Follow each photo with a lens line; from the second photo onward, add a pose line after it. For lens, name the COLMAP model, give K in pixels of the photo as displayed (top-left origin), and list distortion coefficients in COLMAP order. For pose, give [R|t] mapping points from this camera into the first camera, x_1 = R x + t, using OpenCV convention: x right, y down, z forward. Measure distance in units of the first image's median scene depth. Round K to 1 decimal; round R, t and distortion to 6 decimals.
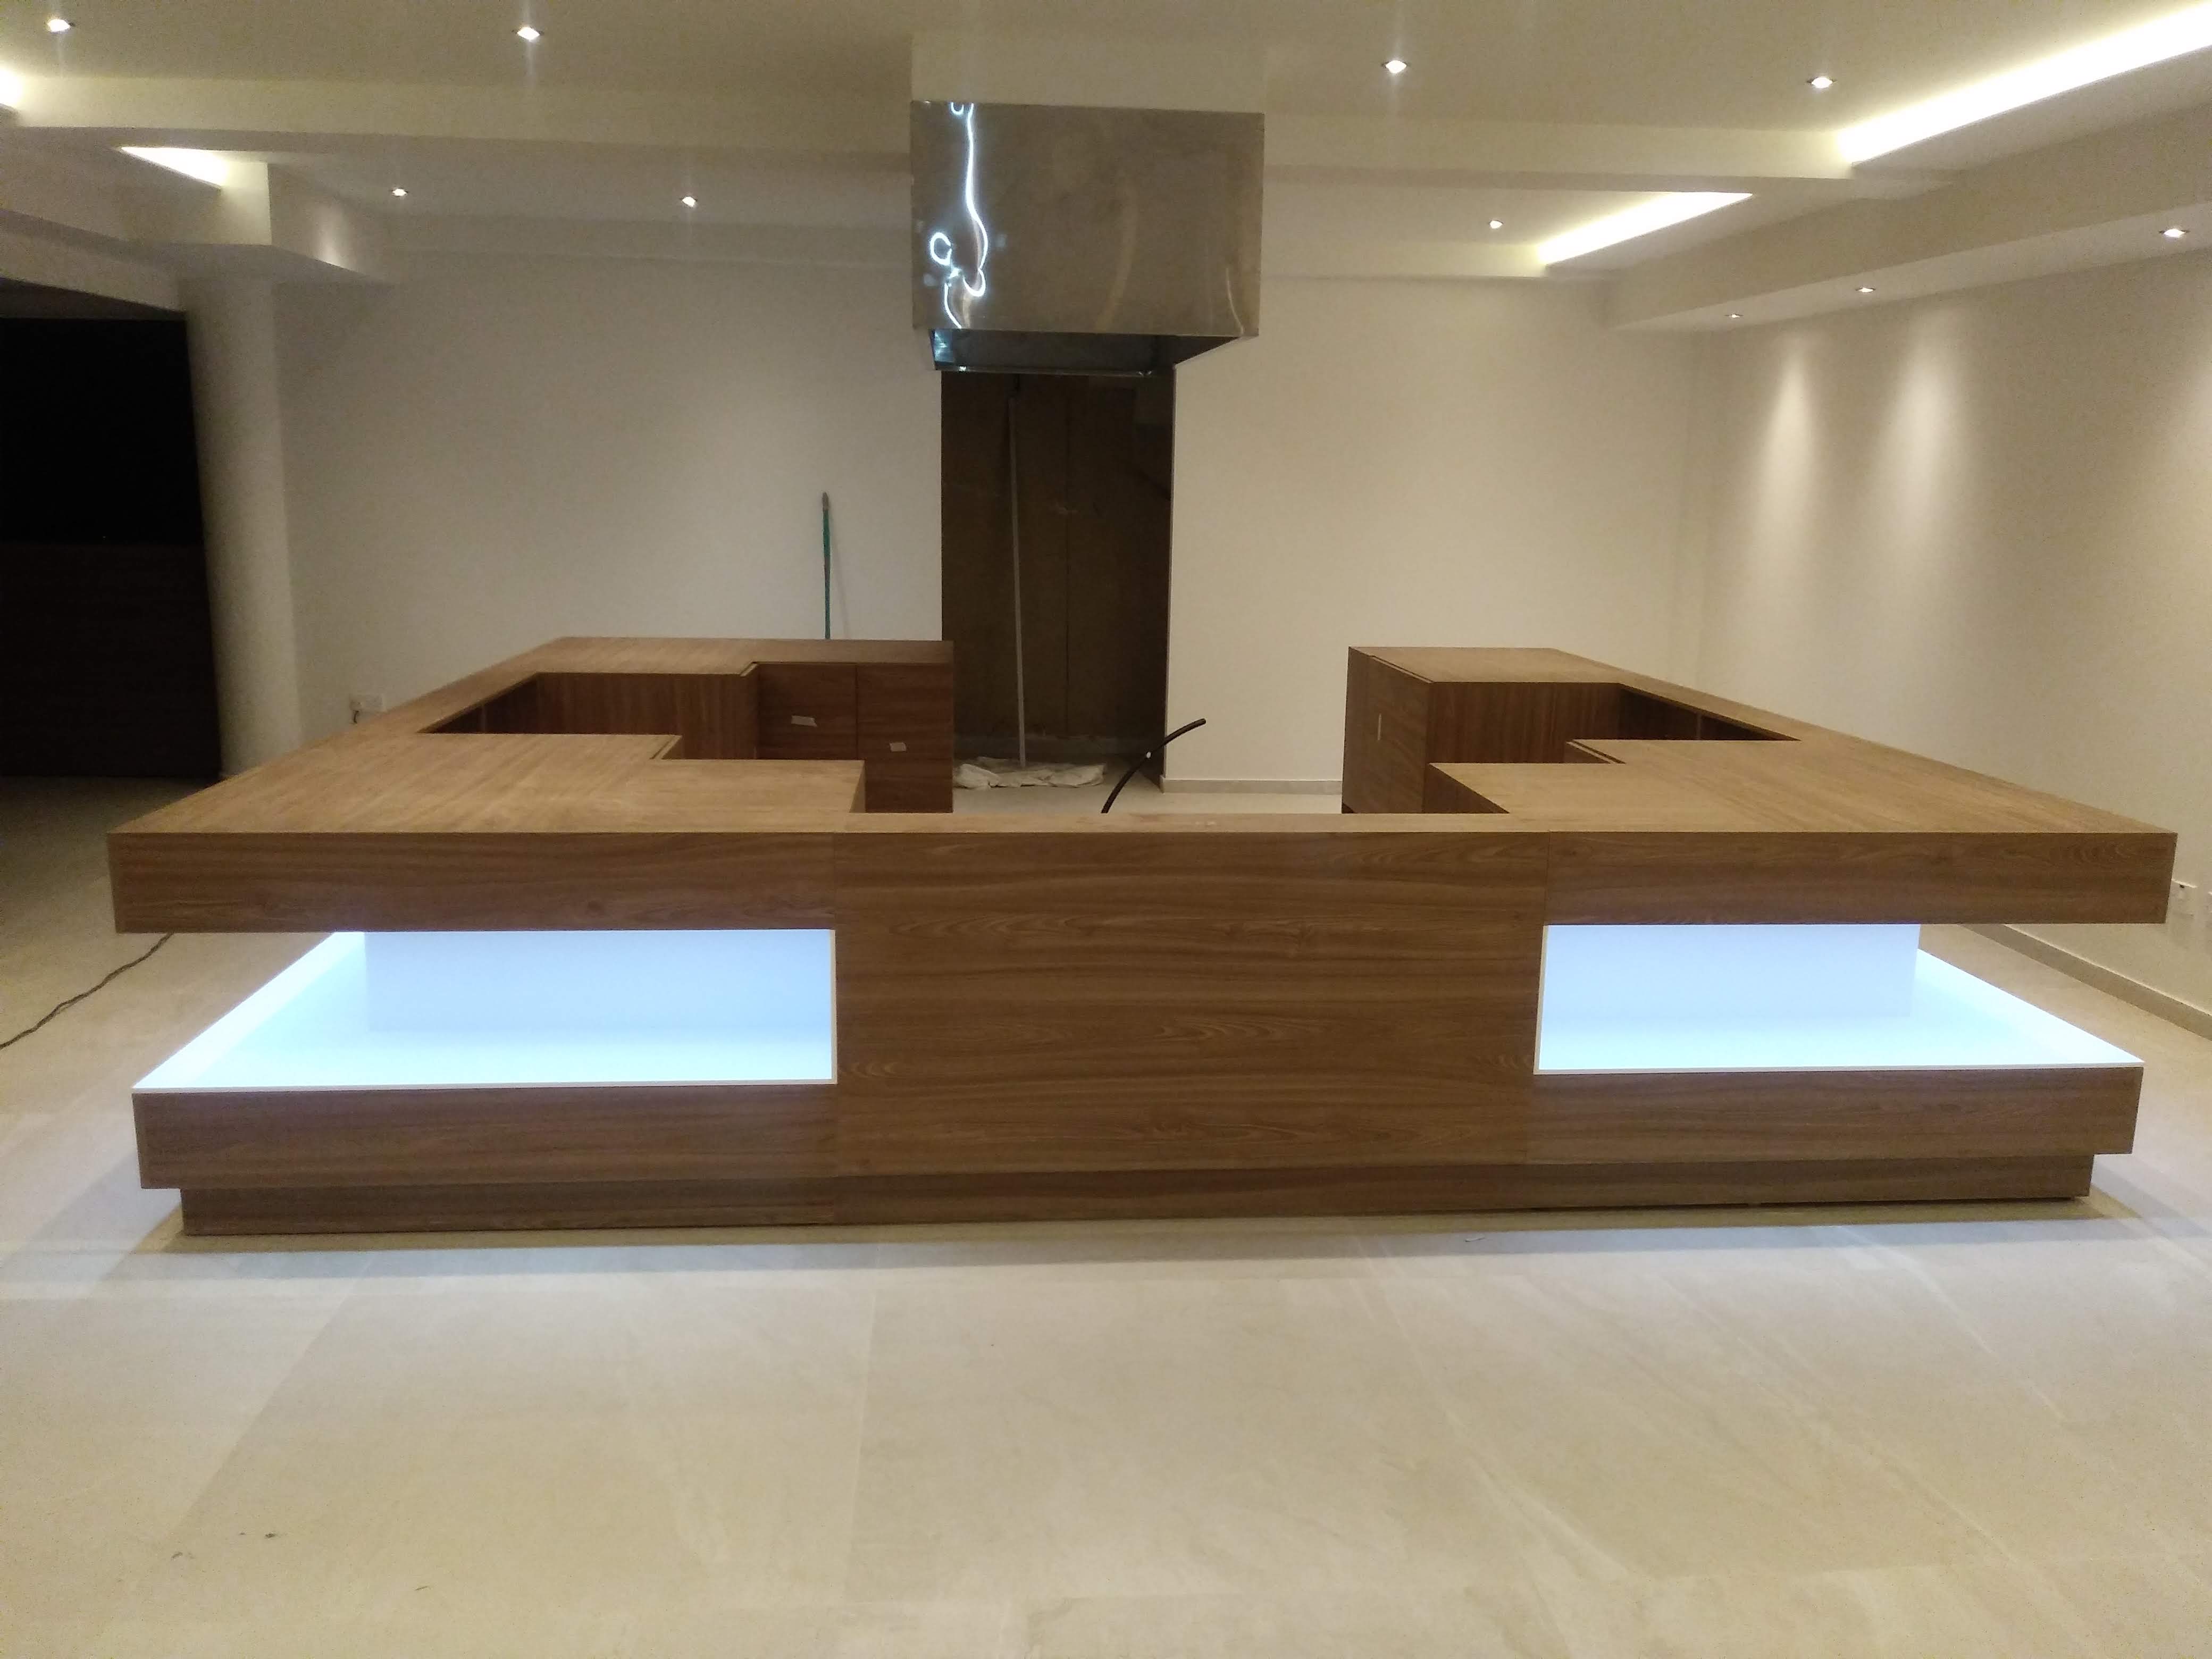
lens RADIAL K [[1783.4, 0, 1119.6], [0, 1783.4, 833.8], [0, 0, 1]] dist [0.017008, -0.039989]
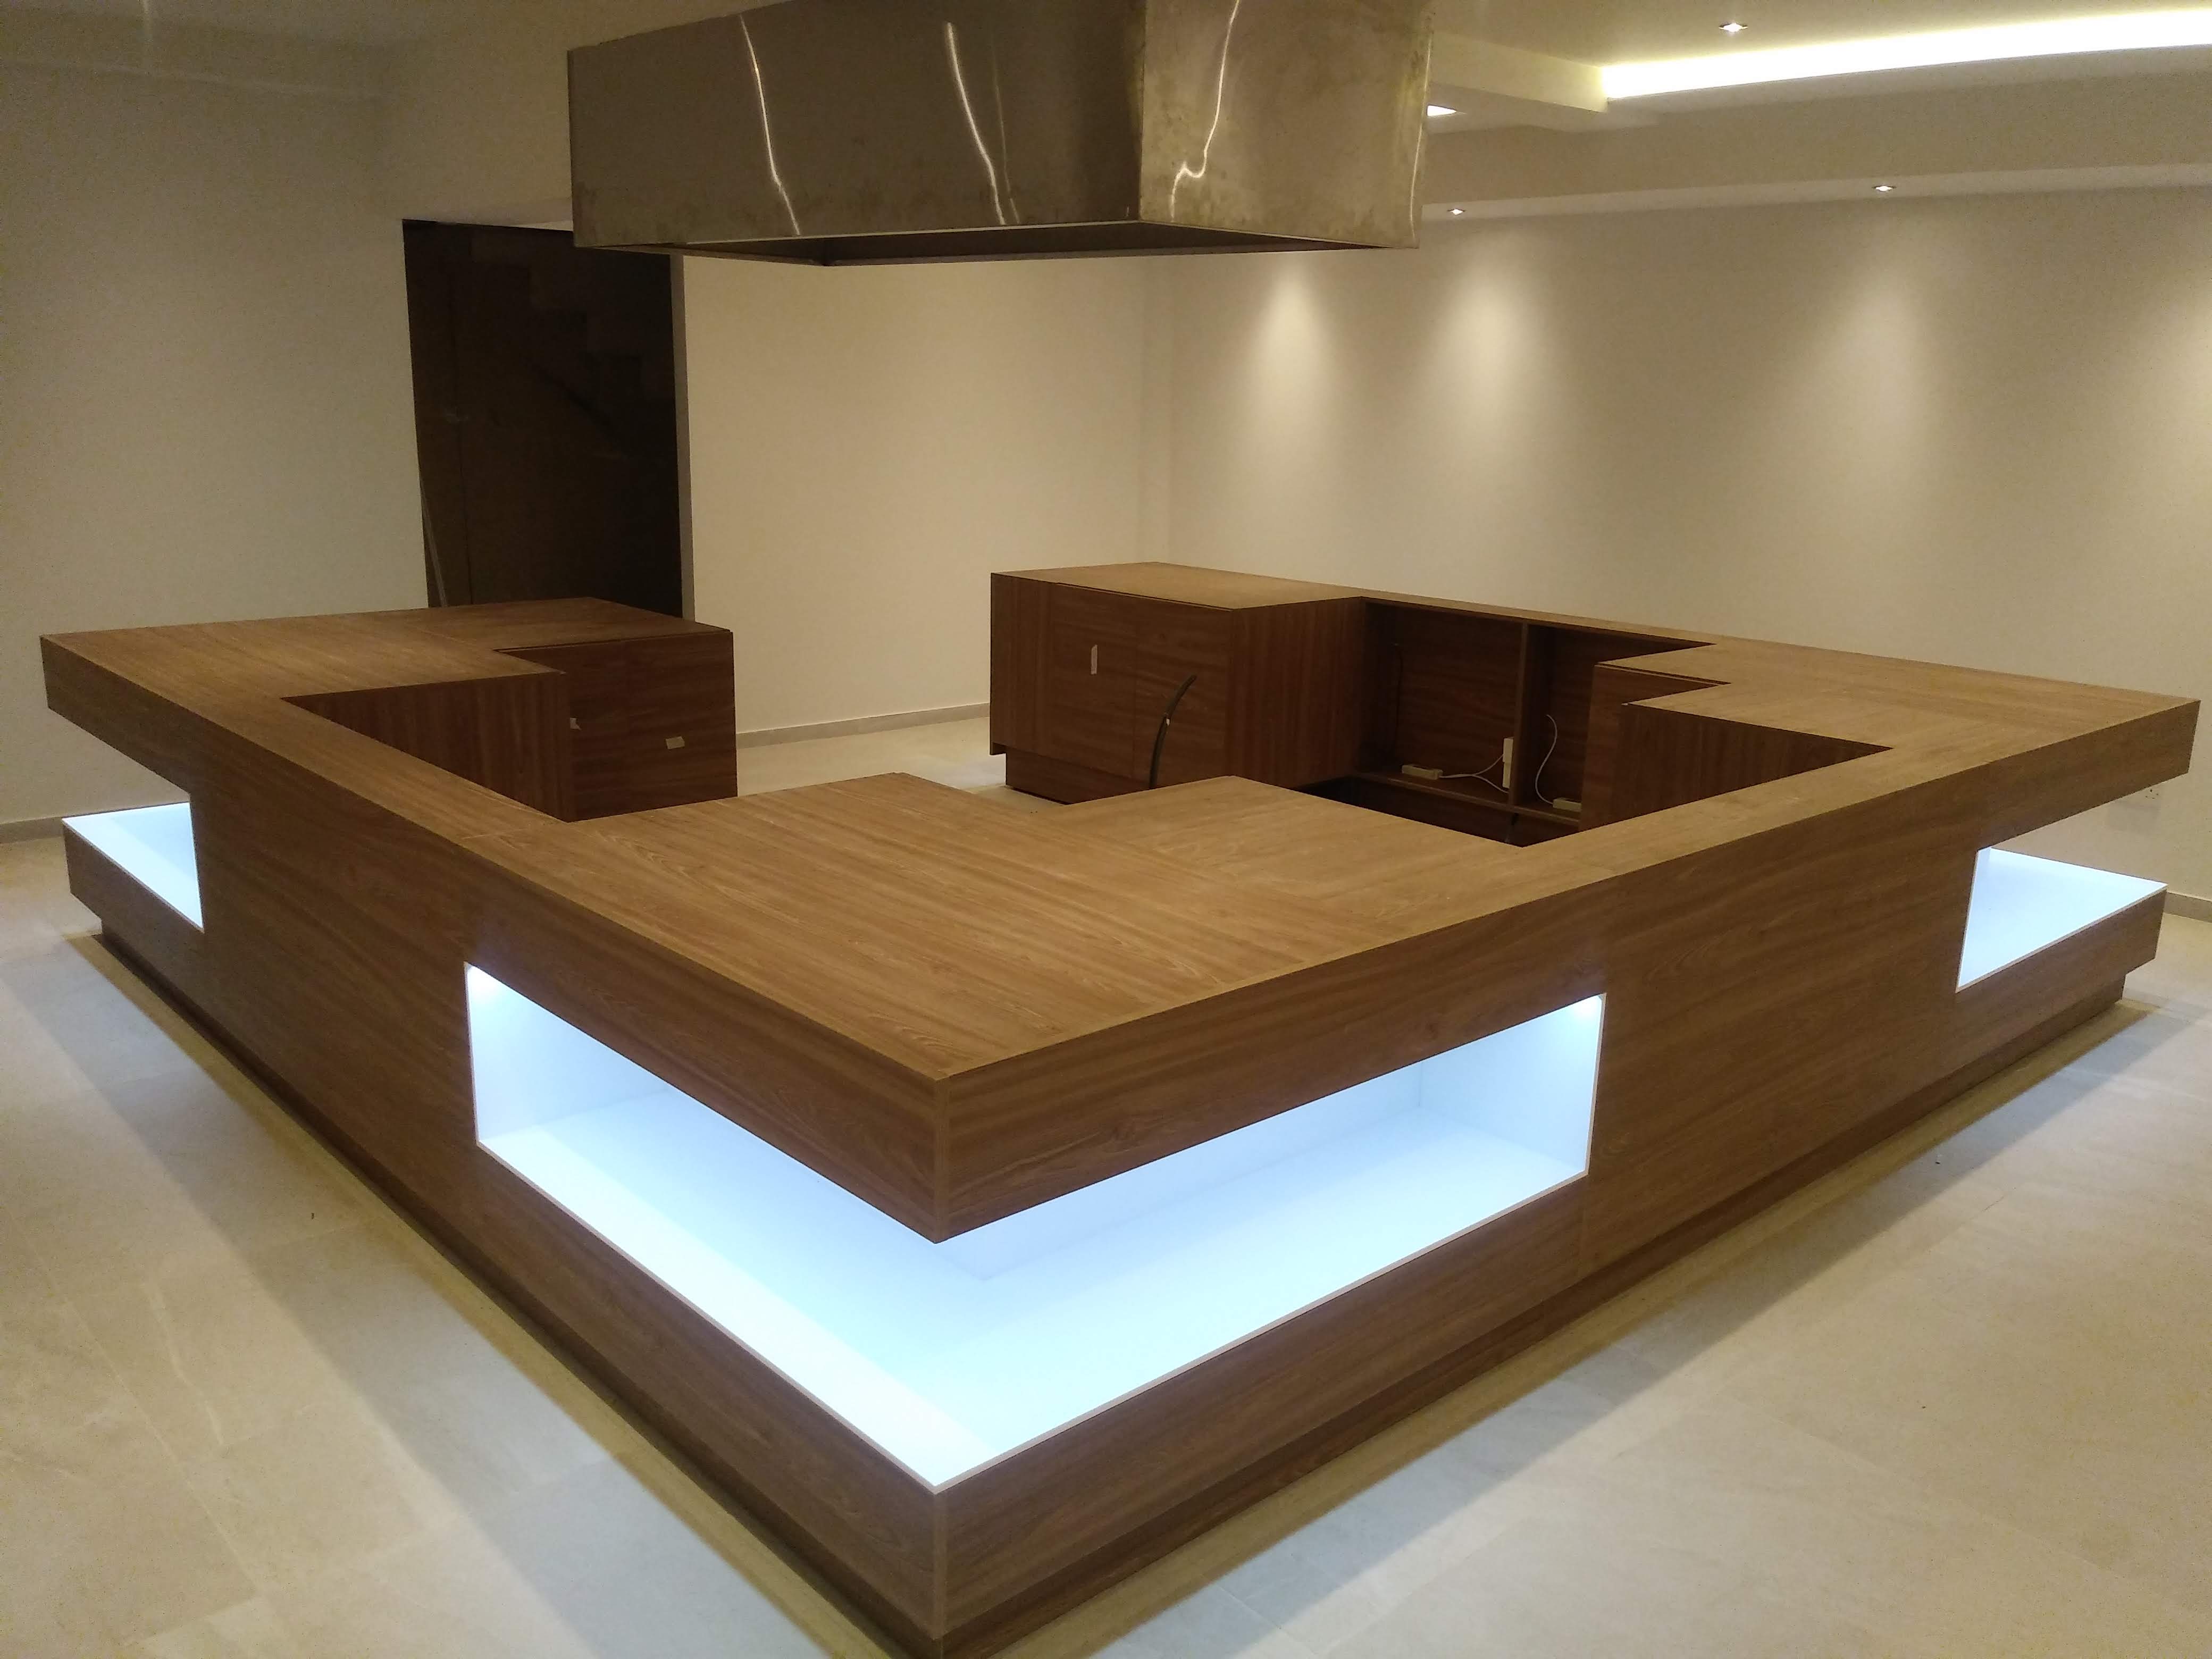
lens RADIAL K [[1783.4, 0, 1119.5], [0, 1783.4, 833.4], [0, 0, 1]] dist [0.017008, -0.039989]
pose [[0.796539, -0.148615, 0.586037, -0.784494], [0.109317, 0.988744, 0.102155, -0.123046], [-0.594622, -0.017307, 0.803819, 0.461613]]
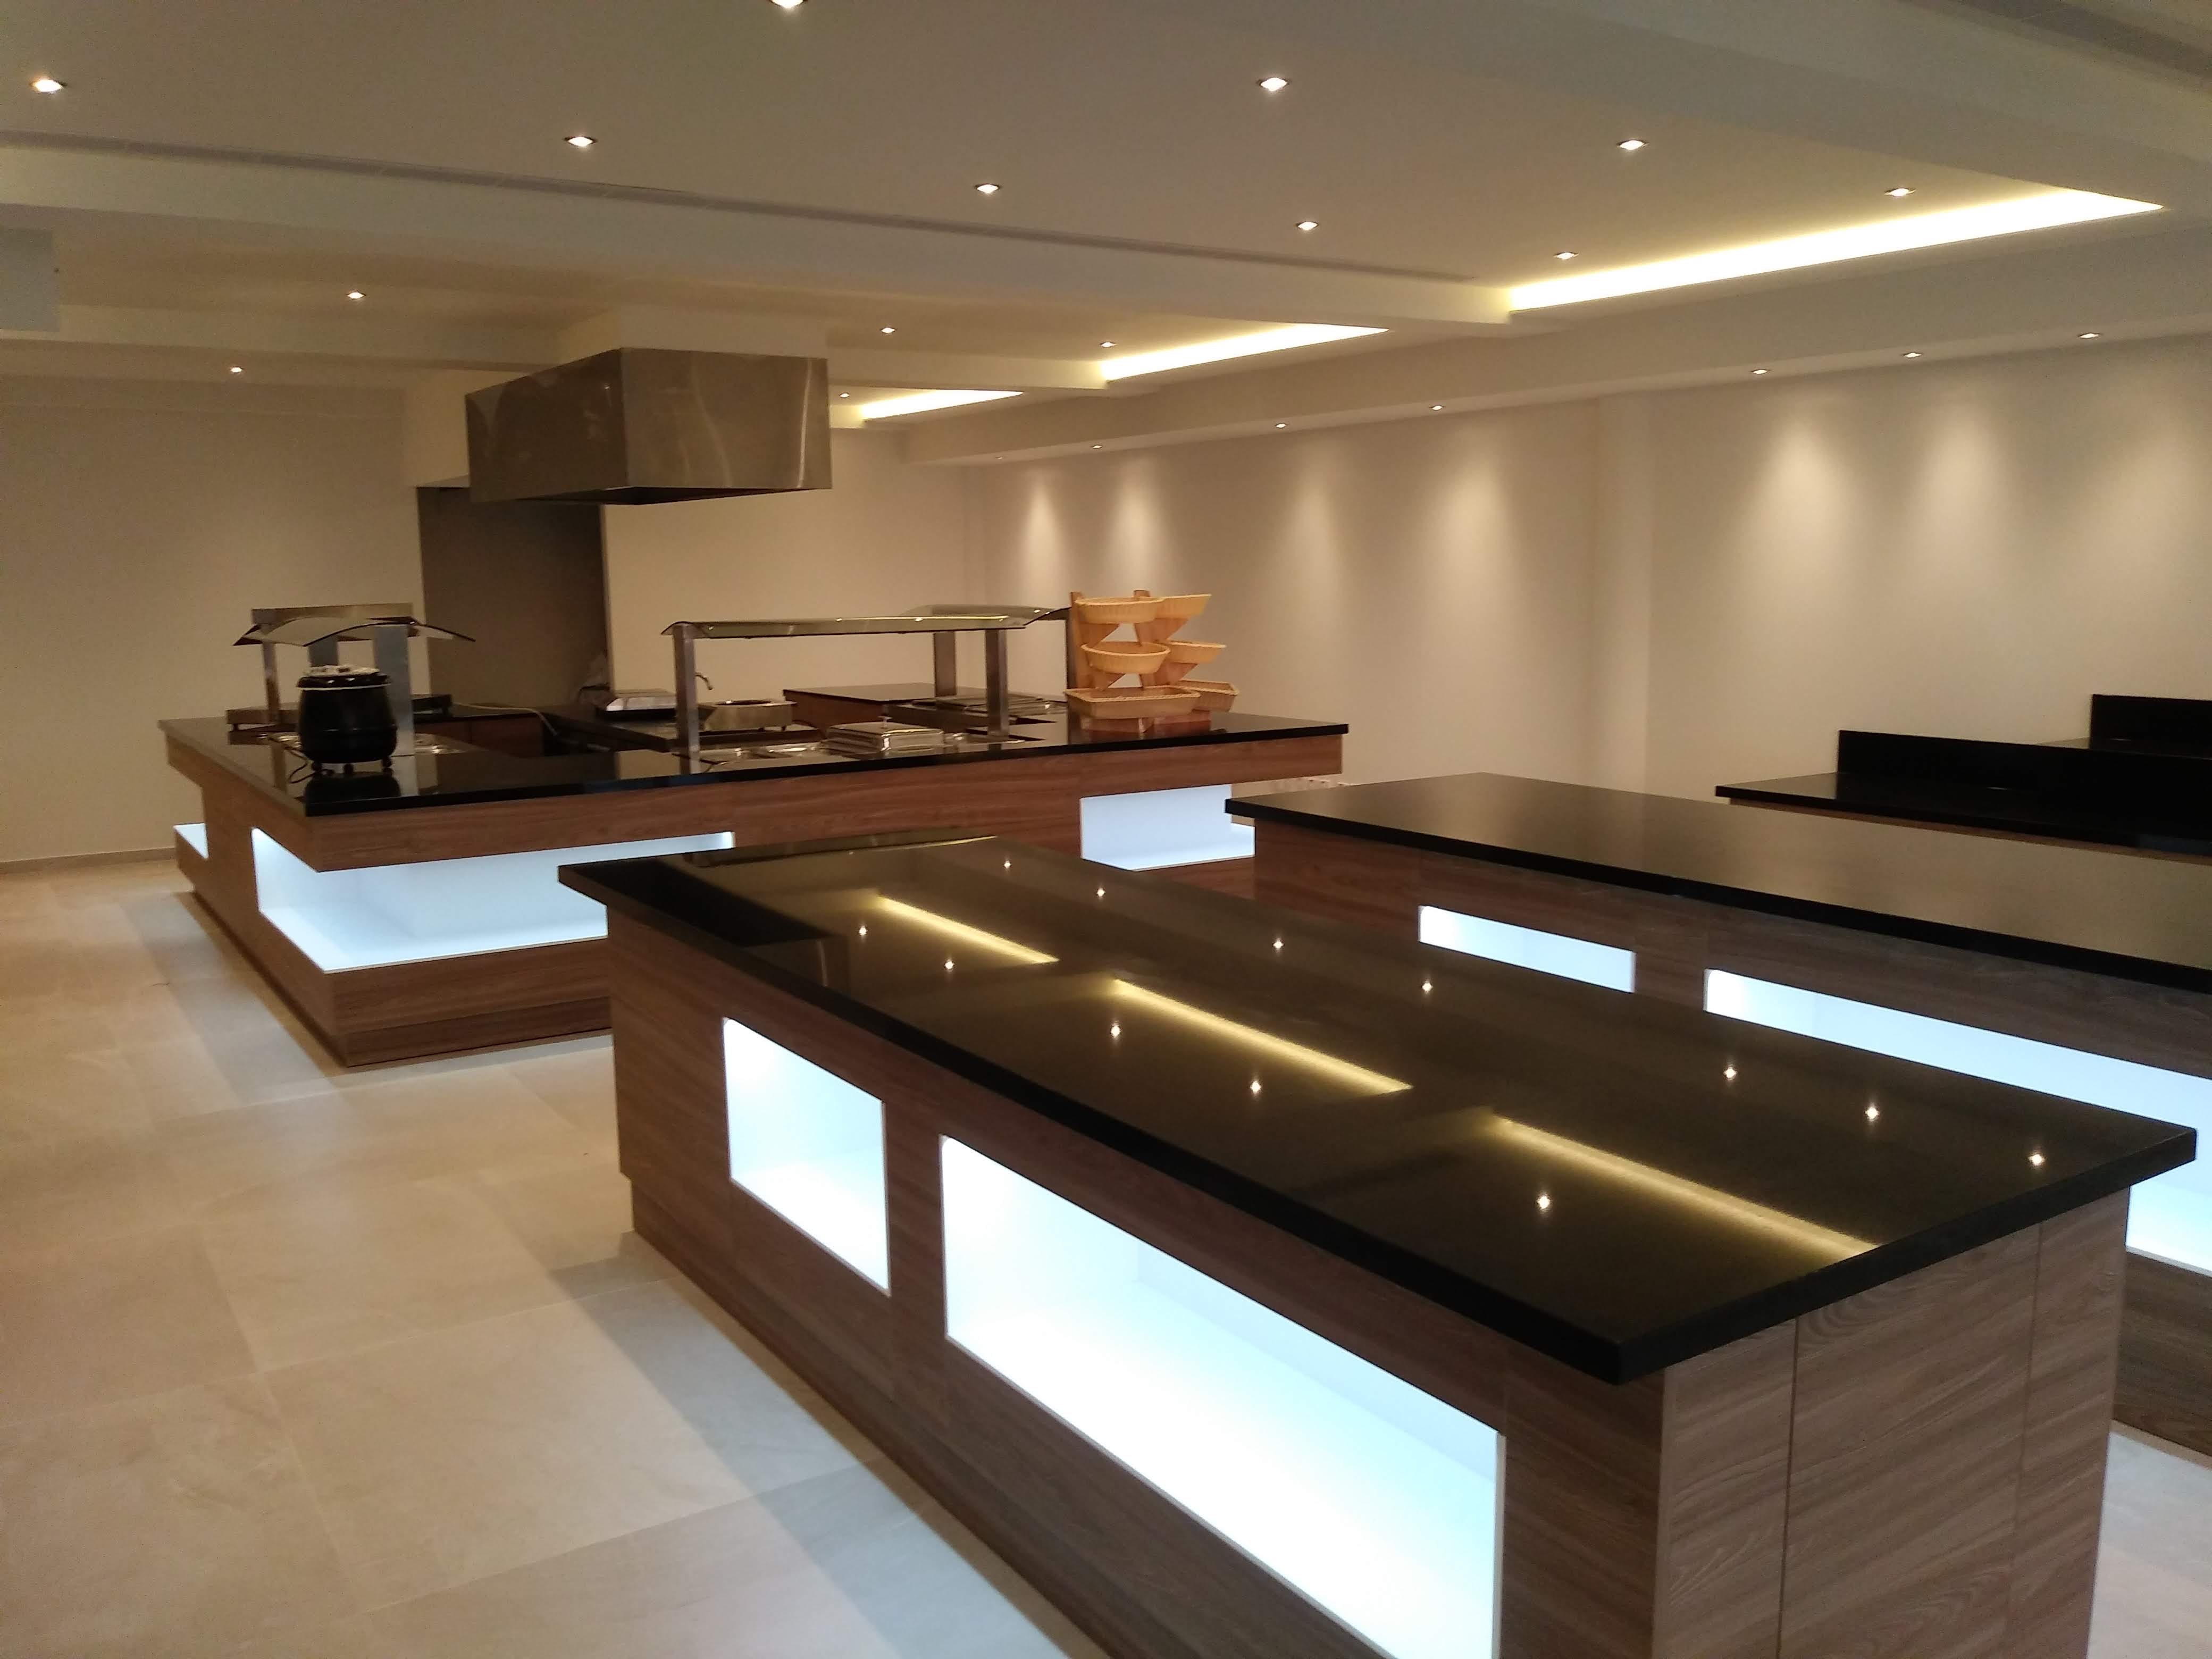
lens RADIAL K [[1783.4, 0, 1108.9], [0, 1783.4, 826.9], [0, 0, 1]] dist [0.017008, -0.039989]
pose [[0.881987, -0.099820, 0.460581, -0.628372], [0.124697, 0.991909, -0.023817, 0.132974], [-0.454477, 0.078439, 0.887298, -0.722578]]
